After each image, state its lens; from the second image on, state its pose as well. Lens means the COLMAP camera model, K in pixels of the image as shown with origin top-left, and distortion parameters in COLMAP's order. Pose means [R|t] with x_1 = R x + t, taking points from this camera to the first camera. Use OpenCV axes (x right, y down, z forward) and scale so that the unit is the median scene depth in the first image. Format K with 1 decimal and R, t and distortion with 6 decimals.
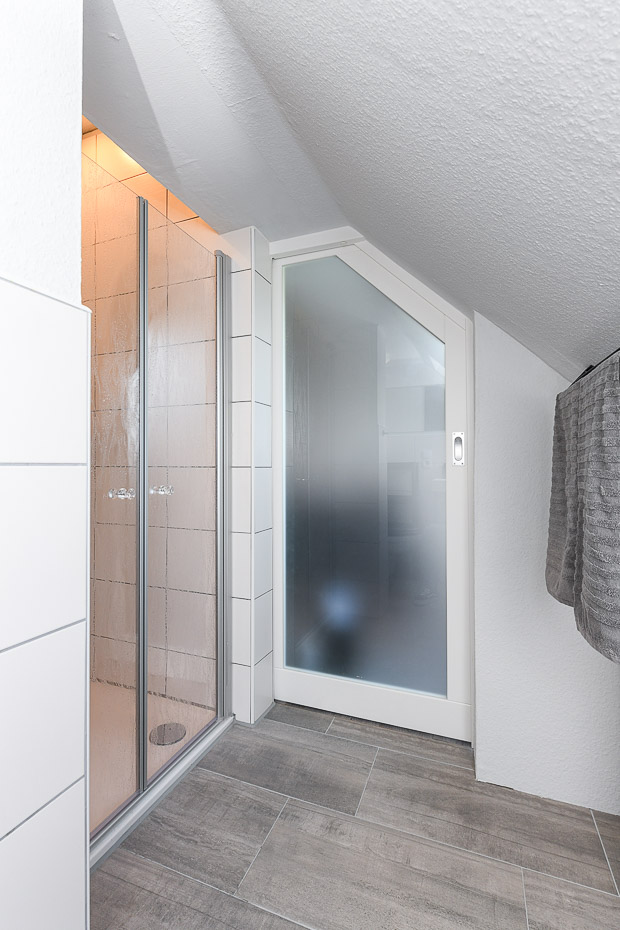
lens RADIAL K [[437.9, 0, 306.2], [0, 437.9, 462.5], [0, 0, 1]] dist [-0.001257, -0.000172]
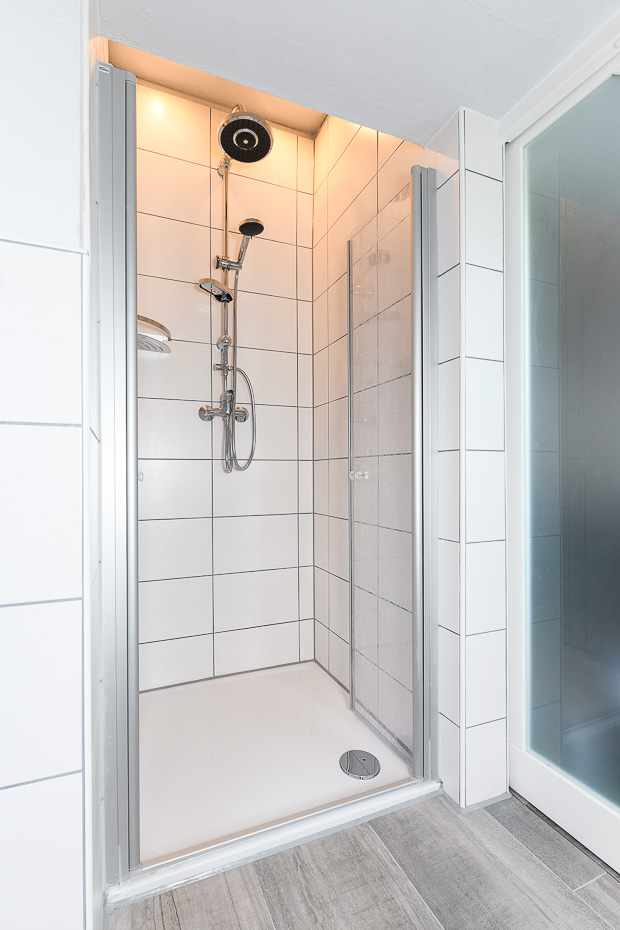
lens RADIAL K [[437.9, 0, 307.2], [0, 437.9, 474.0], [0, 0, 1]] dist [-0.001257, -0.000172]
pose [[0.694249, 0.001099, -0.719734, 0.236192], [0.003494, 0.999982, 0.004897, 0.050612], [0.719726, -0.005914, 0.694233, 0.353481]]
